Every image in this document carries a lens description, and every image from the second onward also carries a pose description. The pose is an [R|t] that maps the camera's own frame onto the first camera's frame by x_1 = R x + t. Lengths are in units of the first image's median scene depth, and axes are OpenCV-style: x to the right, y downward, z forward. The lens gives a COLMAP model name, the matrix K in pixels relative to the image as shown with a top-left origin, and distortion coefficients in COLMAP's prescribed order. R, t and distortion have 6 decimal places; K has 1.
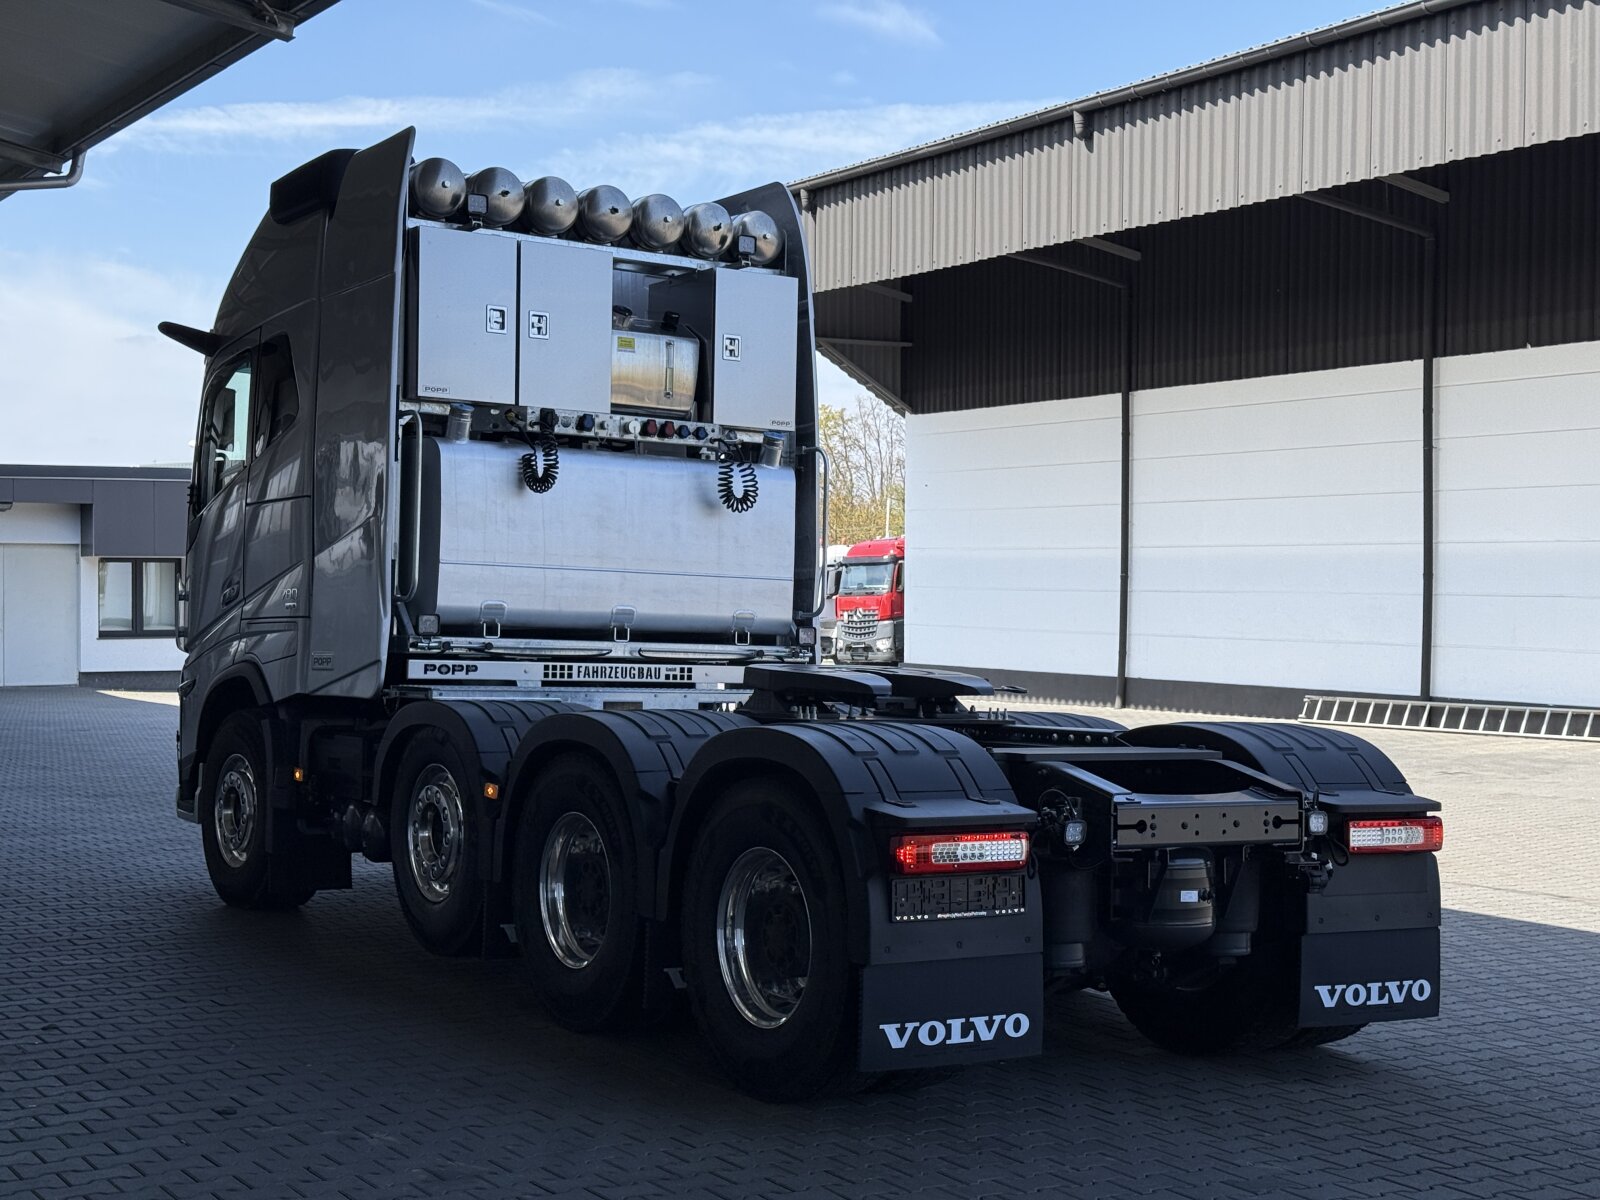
lens RADIAL K [[2229.2, 0, 814.1], [0, 2229.2, 589.0], [0, 0, 1]] dist [0.125258, 0.000000]
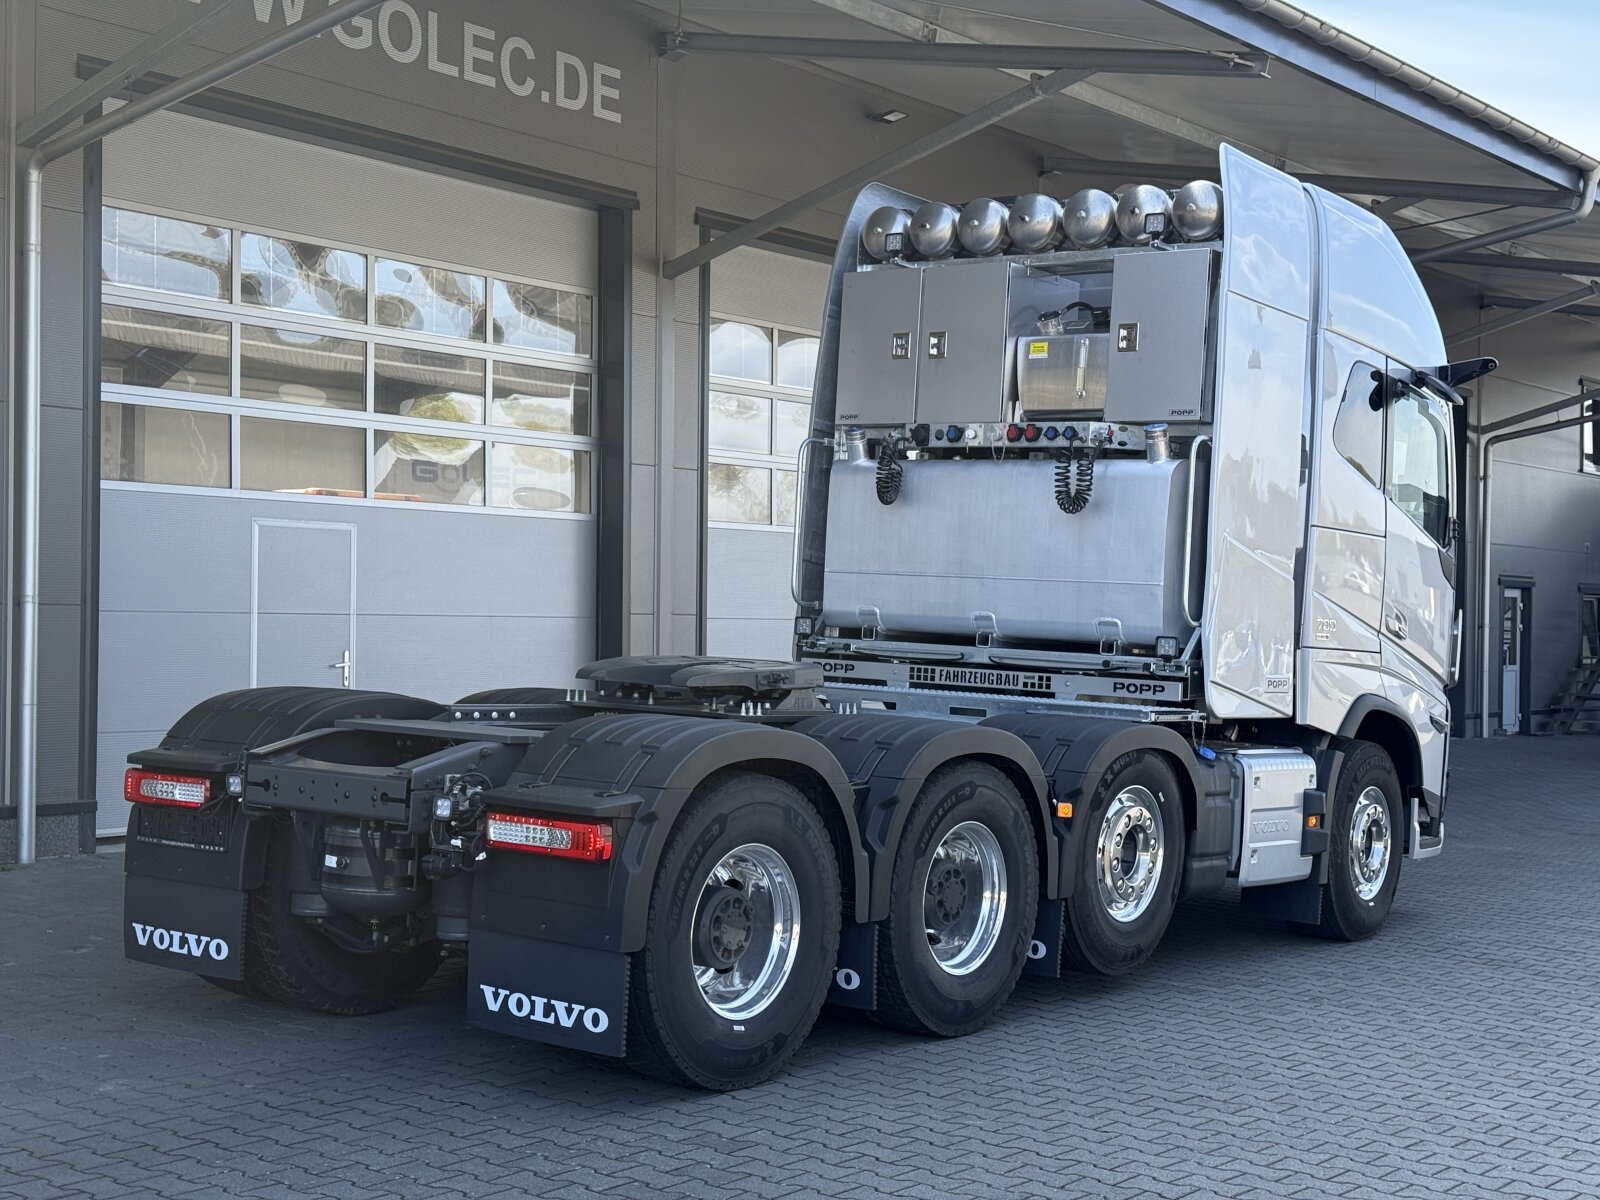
lens RADIAL K [[2229.2, 0, 807.5], [0, 2229.2, 613.8], [0, 0, 1]] dist [0.125258, 0.000000]
pose [[0.343788, -0.006831, -0.939023, 0.850613], [-0.014158, 0.999822, -0.012456, 0.022537], [0.938941, 0.017577, 0.343630, 0.591065]]
